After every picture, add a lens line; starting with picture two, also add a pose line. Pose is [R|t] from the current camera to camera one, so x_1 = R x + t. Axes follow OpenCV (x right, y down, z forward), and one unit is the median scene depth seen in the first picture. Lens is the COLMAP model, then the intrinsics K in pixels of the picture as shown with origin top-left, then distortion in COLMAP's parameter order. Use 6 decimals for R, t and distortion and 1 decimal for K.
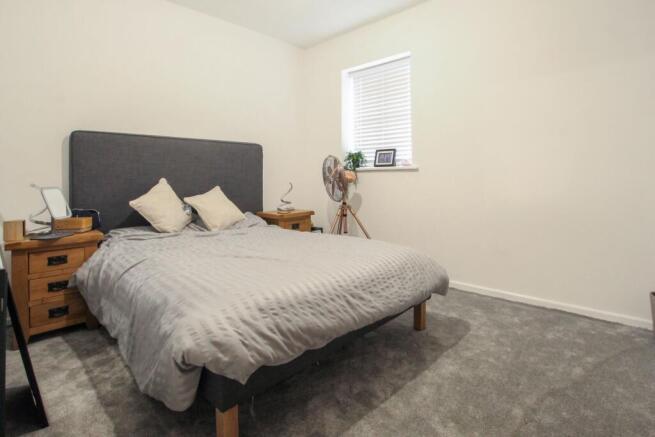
lens RADIAL K [[332.3, 0, 325.4], [0, 332.3, 195.1], [0, 0, 1]] dist [-0.040689, 0.012613]
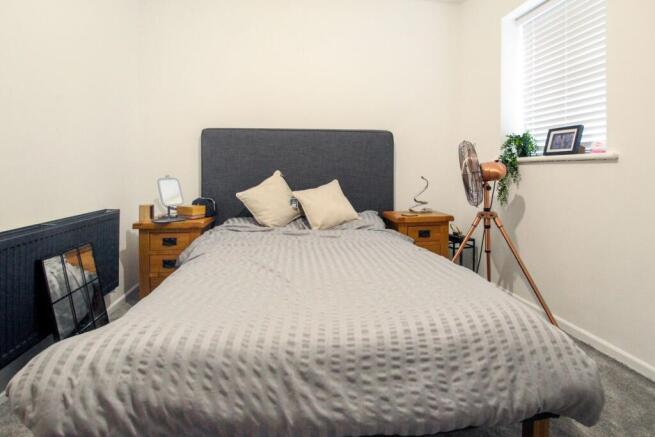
lens RADIAL K [[332.3, 0, 325.4], [0, 332.3, 195.1], [0, 0, 1]] dist [-0.040689, 0.012613]
pose [[0.801043, 0.050389, -0.596482, 0.214269], [-0.037872, 0.998721, 0.033508, -0.016607], [0.597407, -0.004252, 0.801927, 0.273791]]
